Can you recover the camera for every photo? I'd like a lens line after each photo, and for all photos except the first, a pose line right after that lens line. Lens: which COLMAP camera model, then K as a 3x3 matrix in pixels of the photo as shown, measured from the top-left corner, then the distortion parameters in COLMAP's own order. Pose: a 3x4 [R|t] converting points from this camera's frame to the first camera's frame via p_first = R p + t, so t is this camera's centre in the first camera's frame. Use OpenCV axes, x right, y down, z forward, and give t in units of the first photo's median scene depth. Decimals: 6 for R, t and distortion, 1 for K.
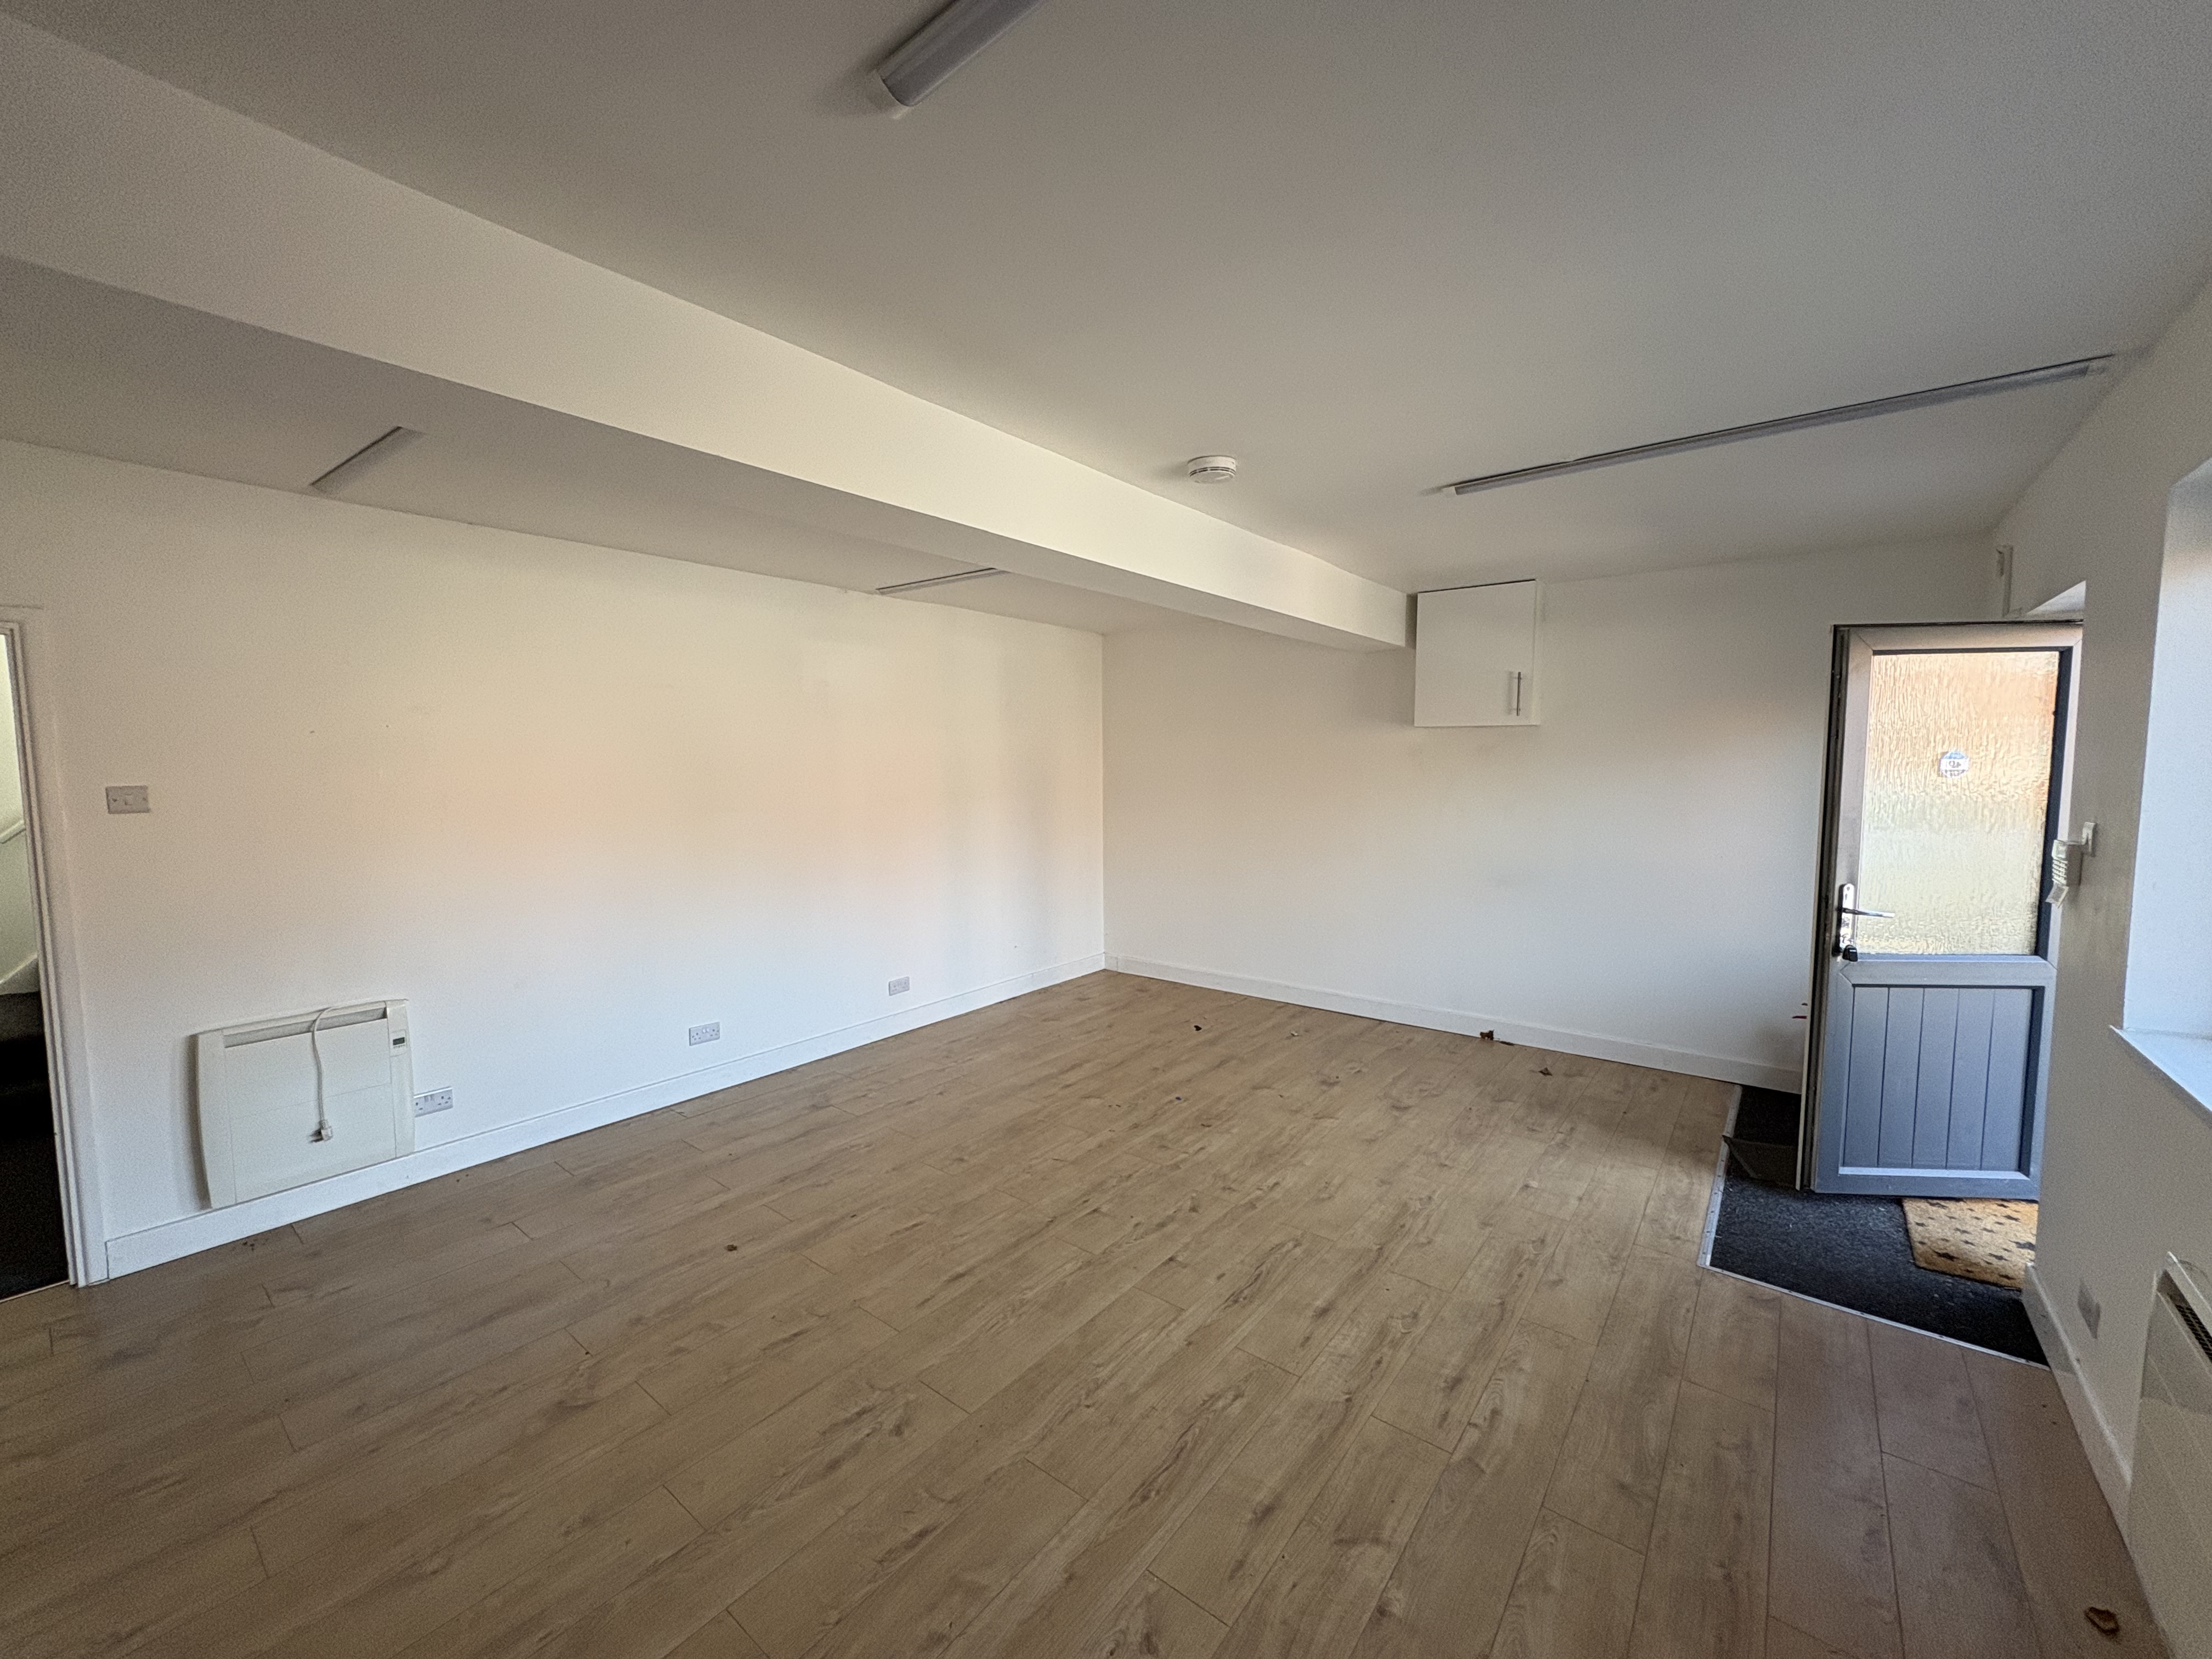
lens RADIAL K [[881.1, 0, 1103.2], [0, 881.1, 825.1], [0, 0, 1]] dist [-0.002052, -0.000745]
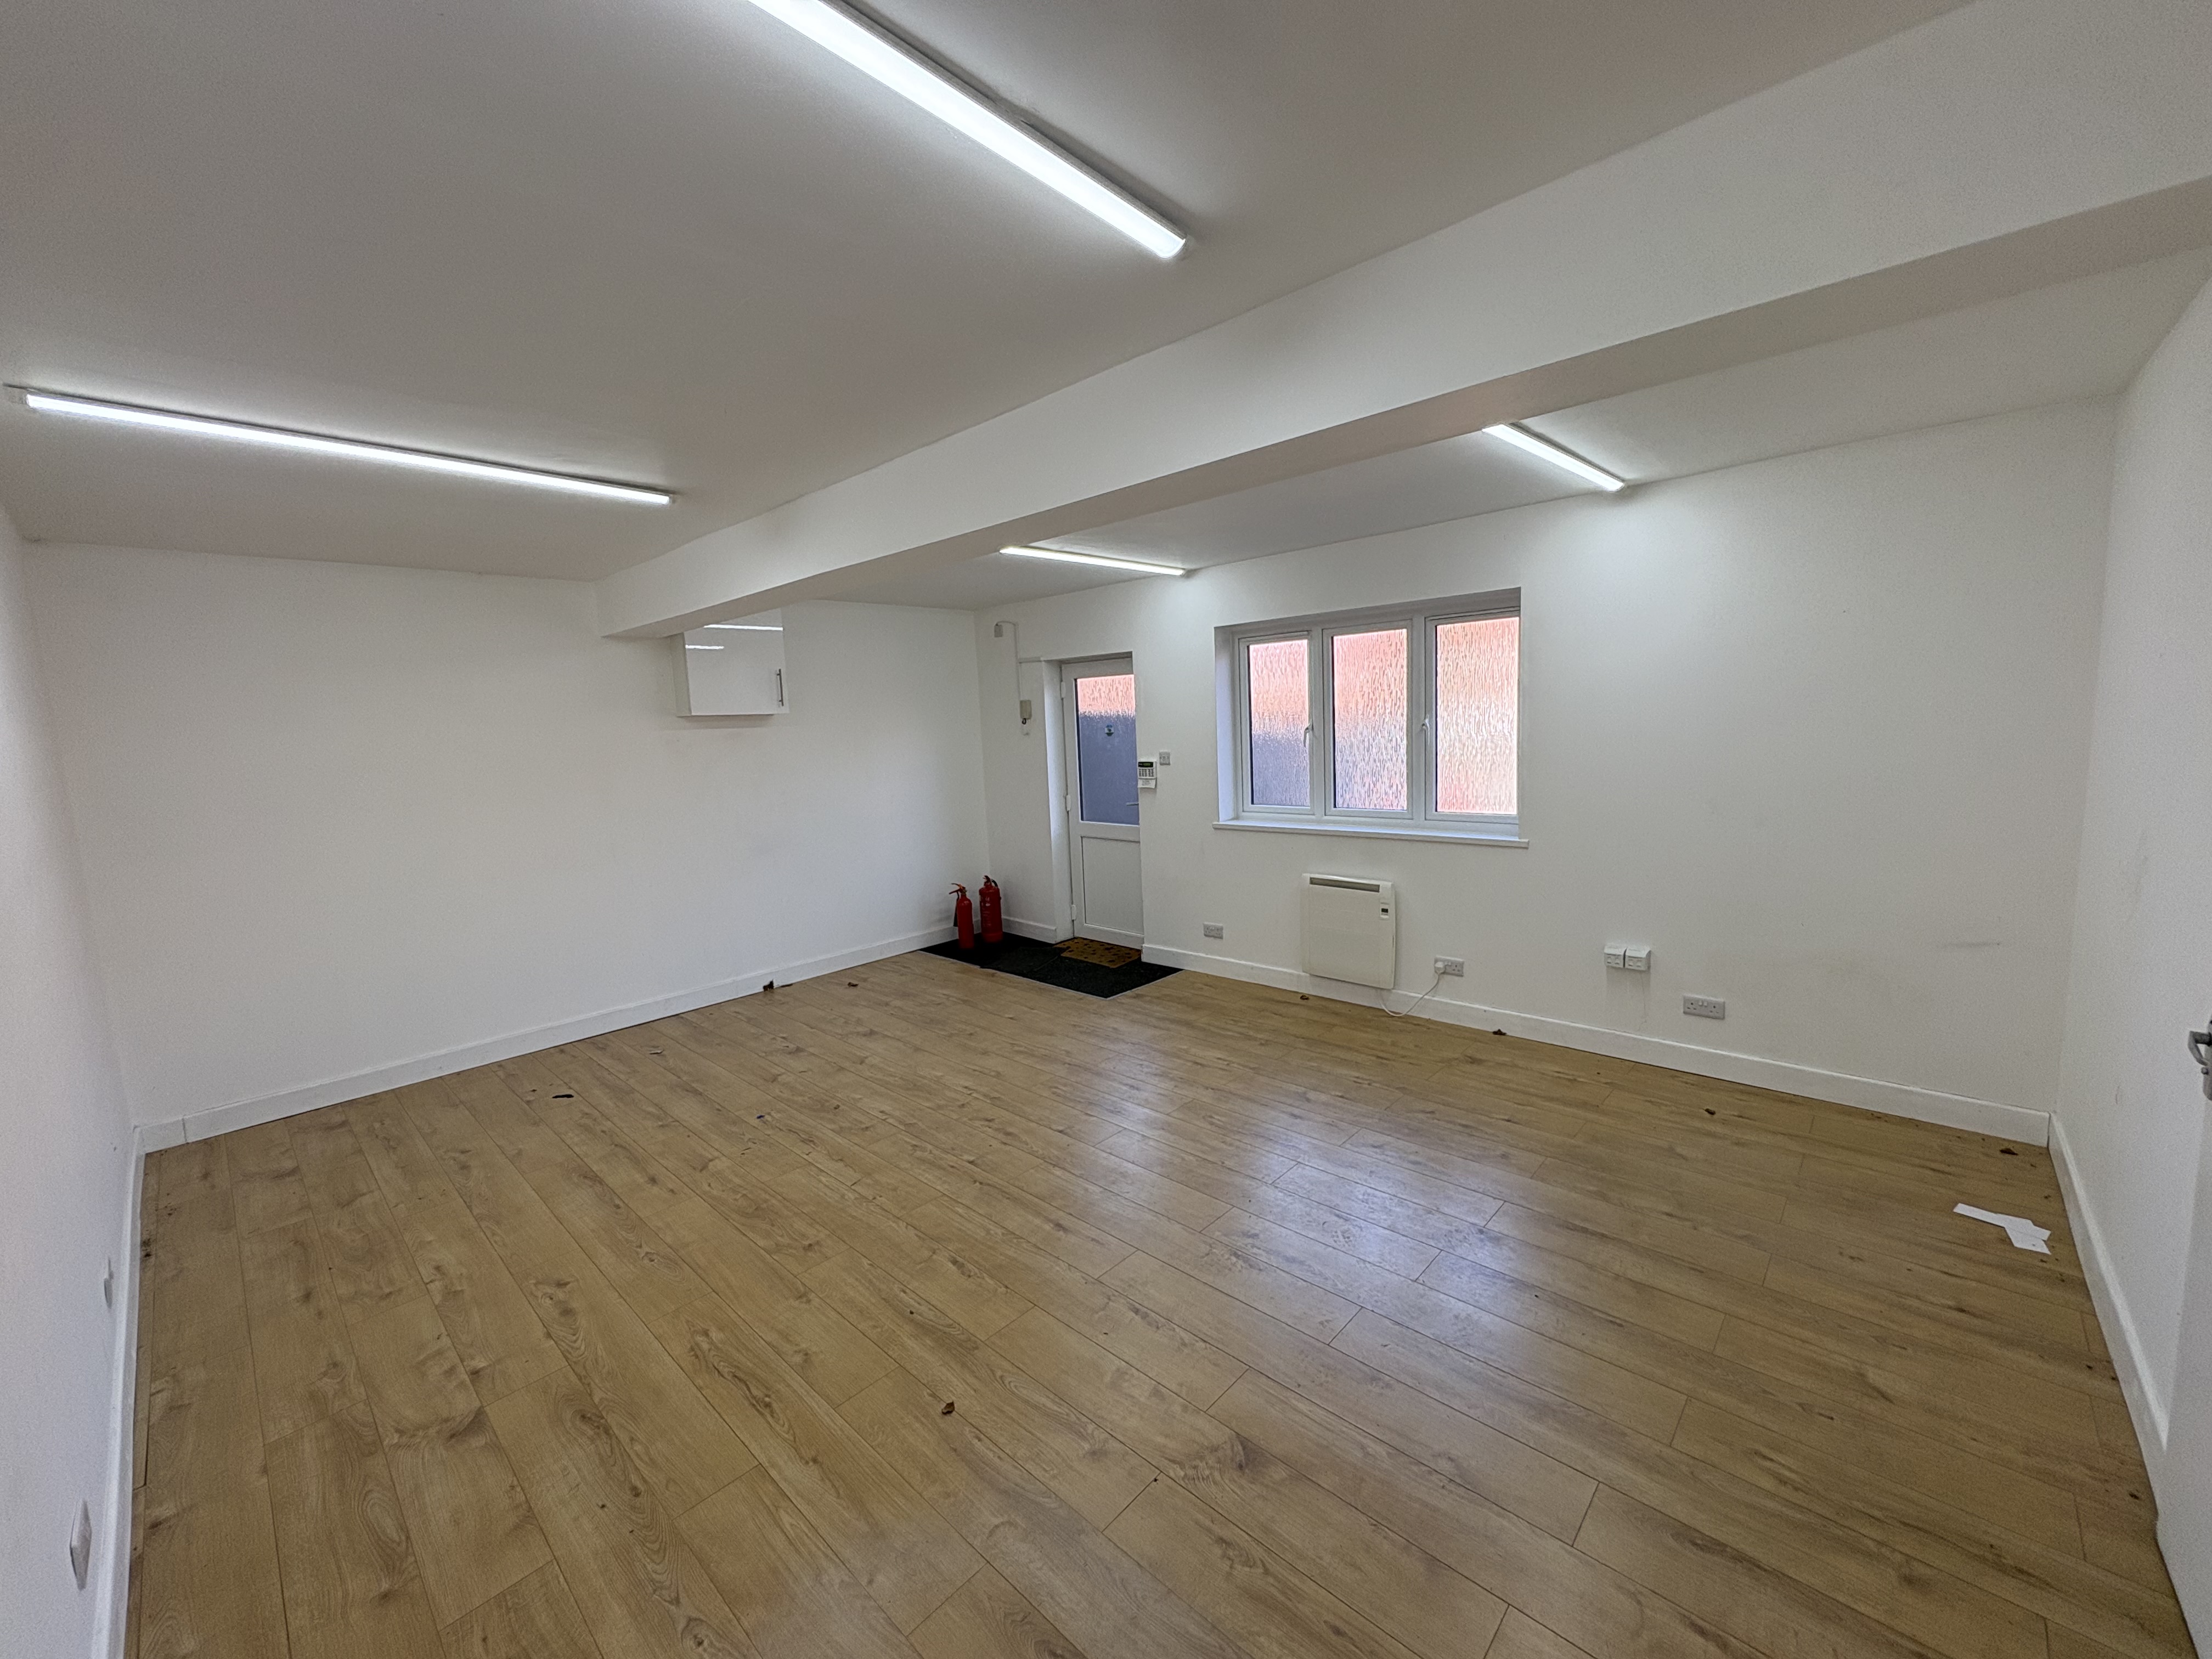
lens RADIAL K [[881.1, 0, 1104.9], [0, 881.1, 827.6], [0, 0, 1]] dist [-0.002052, -0.000745]
pose [[0.082662, -0.121593, 0.989132, -0.731909], [0.118447, 0.986692, 0.111395, -0.046570], [-0.989514, 0.107952, 0.095964, 0.503887]]
